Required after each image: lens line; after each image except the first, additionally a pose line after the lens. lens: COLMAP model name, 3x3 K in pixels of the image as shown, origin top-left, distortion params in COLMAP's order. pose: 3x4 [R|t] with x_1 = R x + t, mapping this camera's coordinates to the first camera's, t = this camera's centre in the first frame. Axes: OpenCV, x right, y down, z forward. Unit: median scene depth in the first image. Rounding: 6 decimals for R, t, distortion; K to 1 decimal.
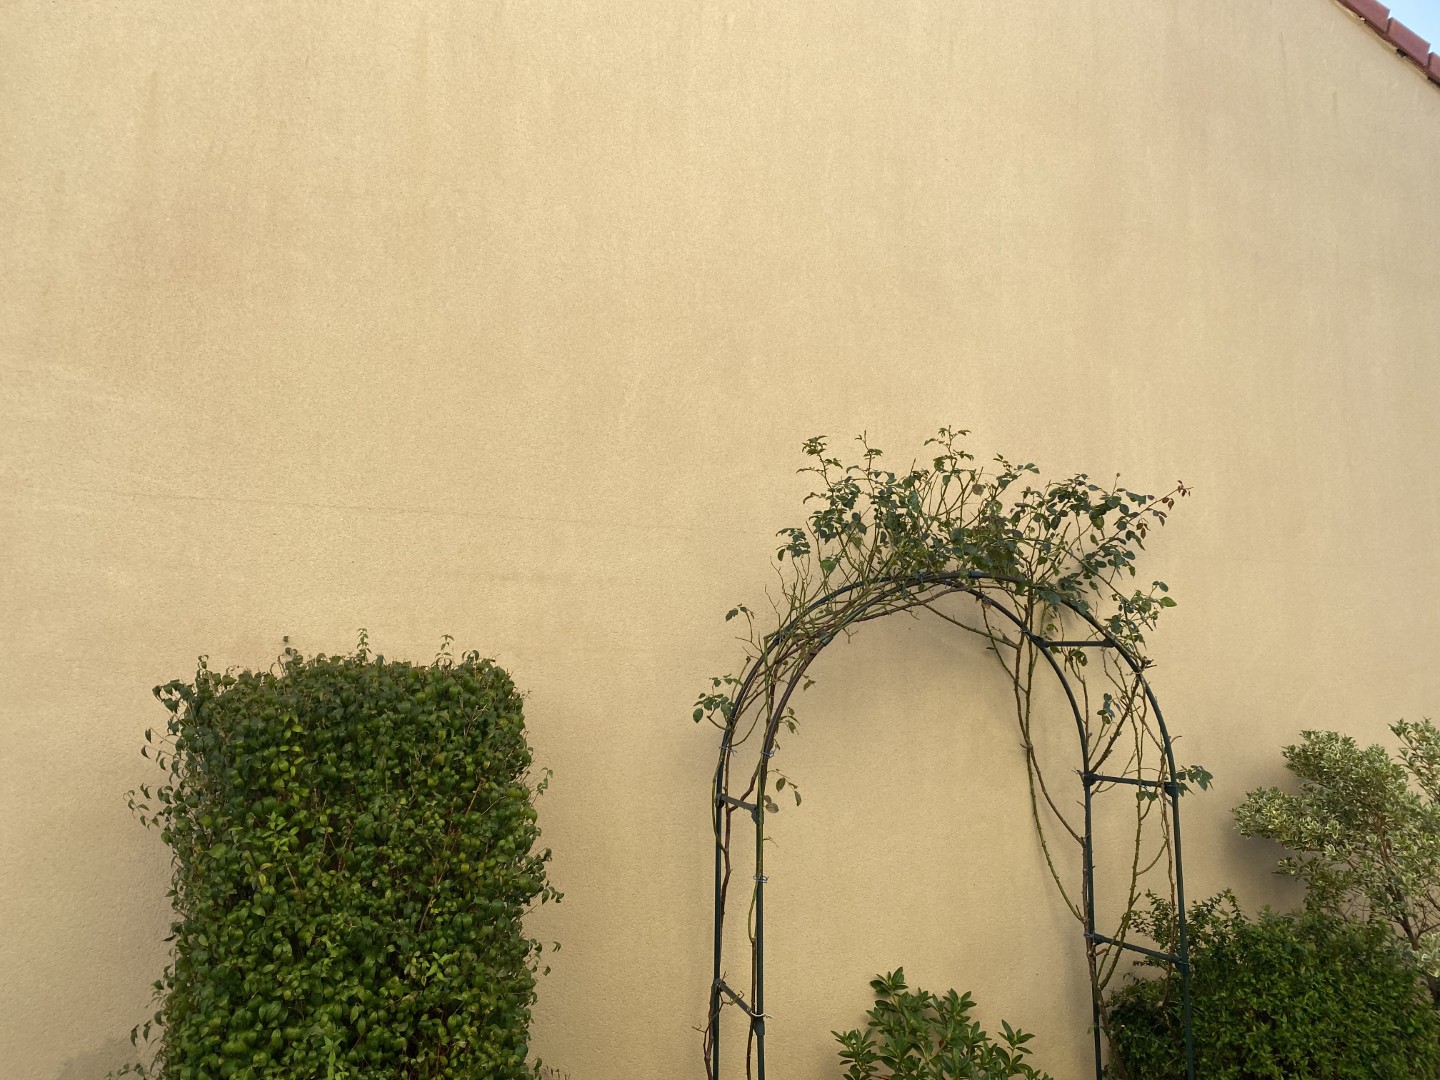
lens RADIAL K [[1097.6, 0, 679.0], [0, 1097.6, 540.4], [0, 0, 1]] dist [-0.039595, 0.046563]
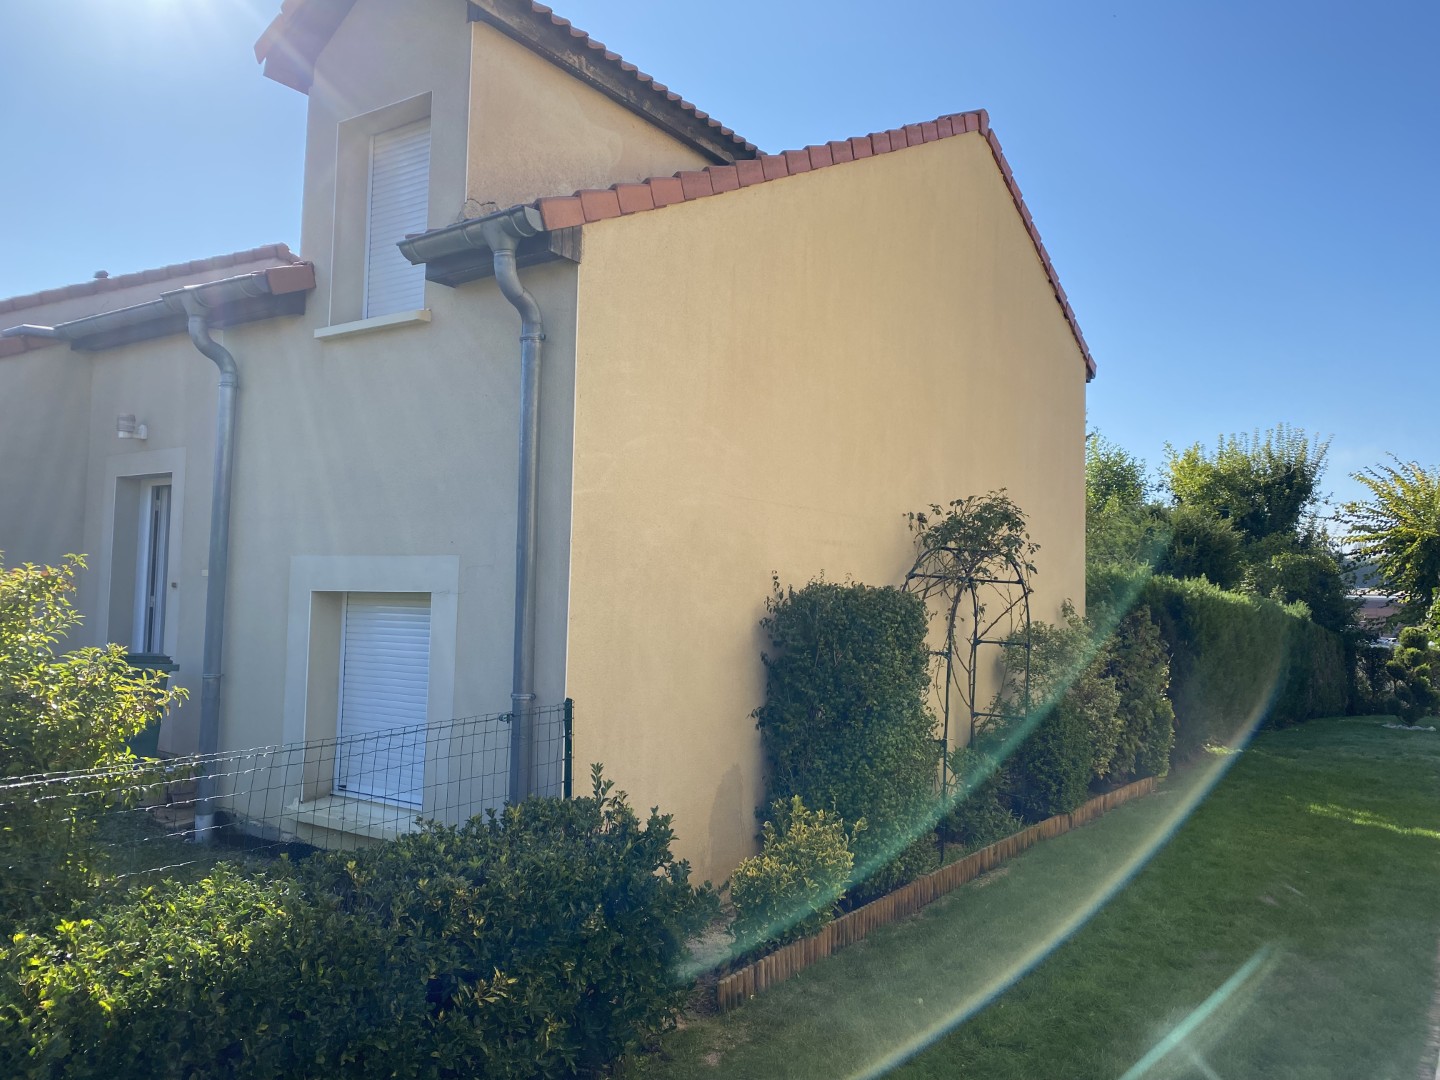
lens RADIAL K [[1097.6, 0, 679.0], [0, 1097.6, 540.4], [0, 0, 1]] dist [-0.039595, 0.046563]
pose [[0.835216, 0.046705, 0.547935, -1.325047], [-0.101892, 0.992277, 0.070735, -0.075105], [-0.540400, -0.114909, 0.833525, -0.464232]]
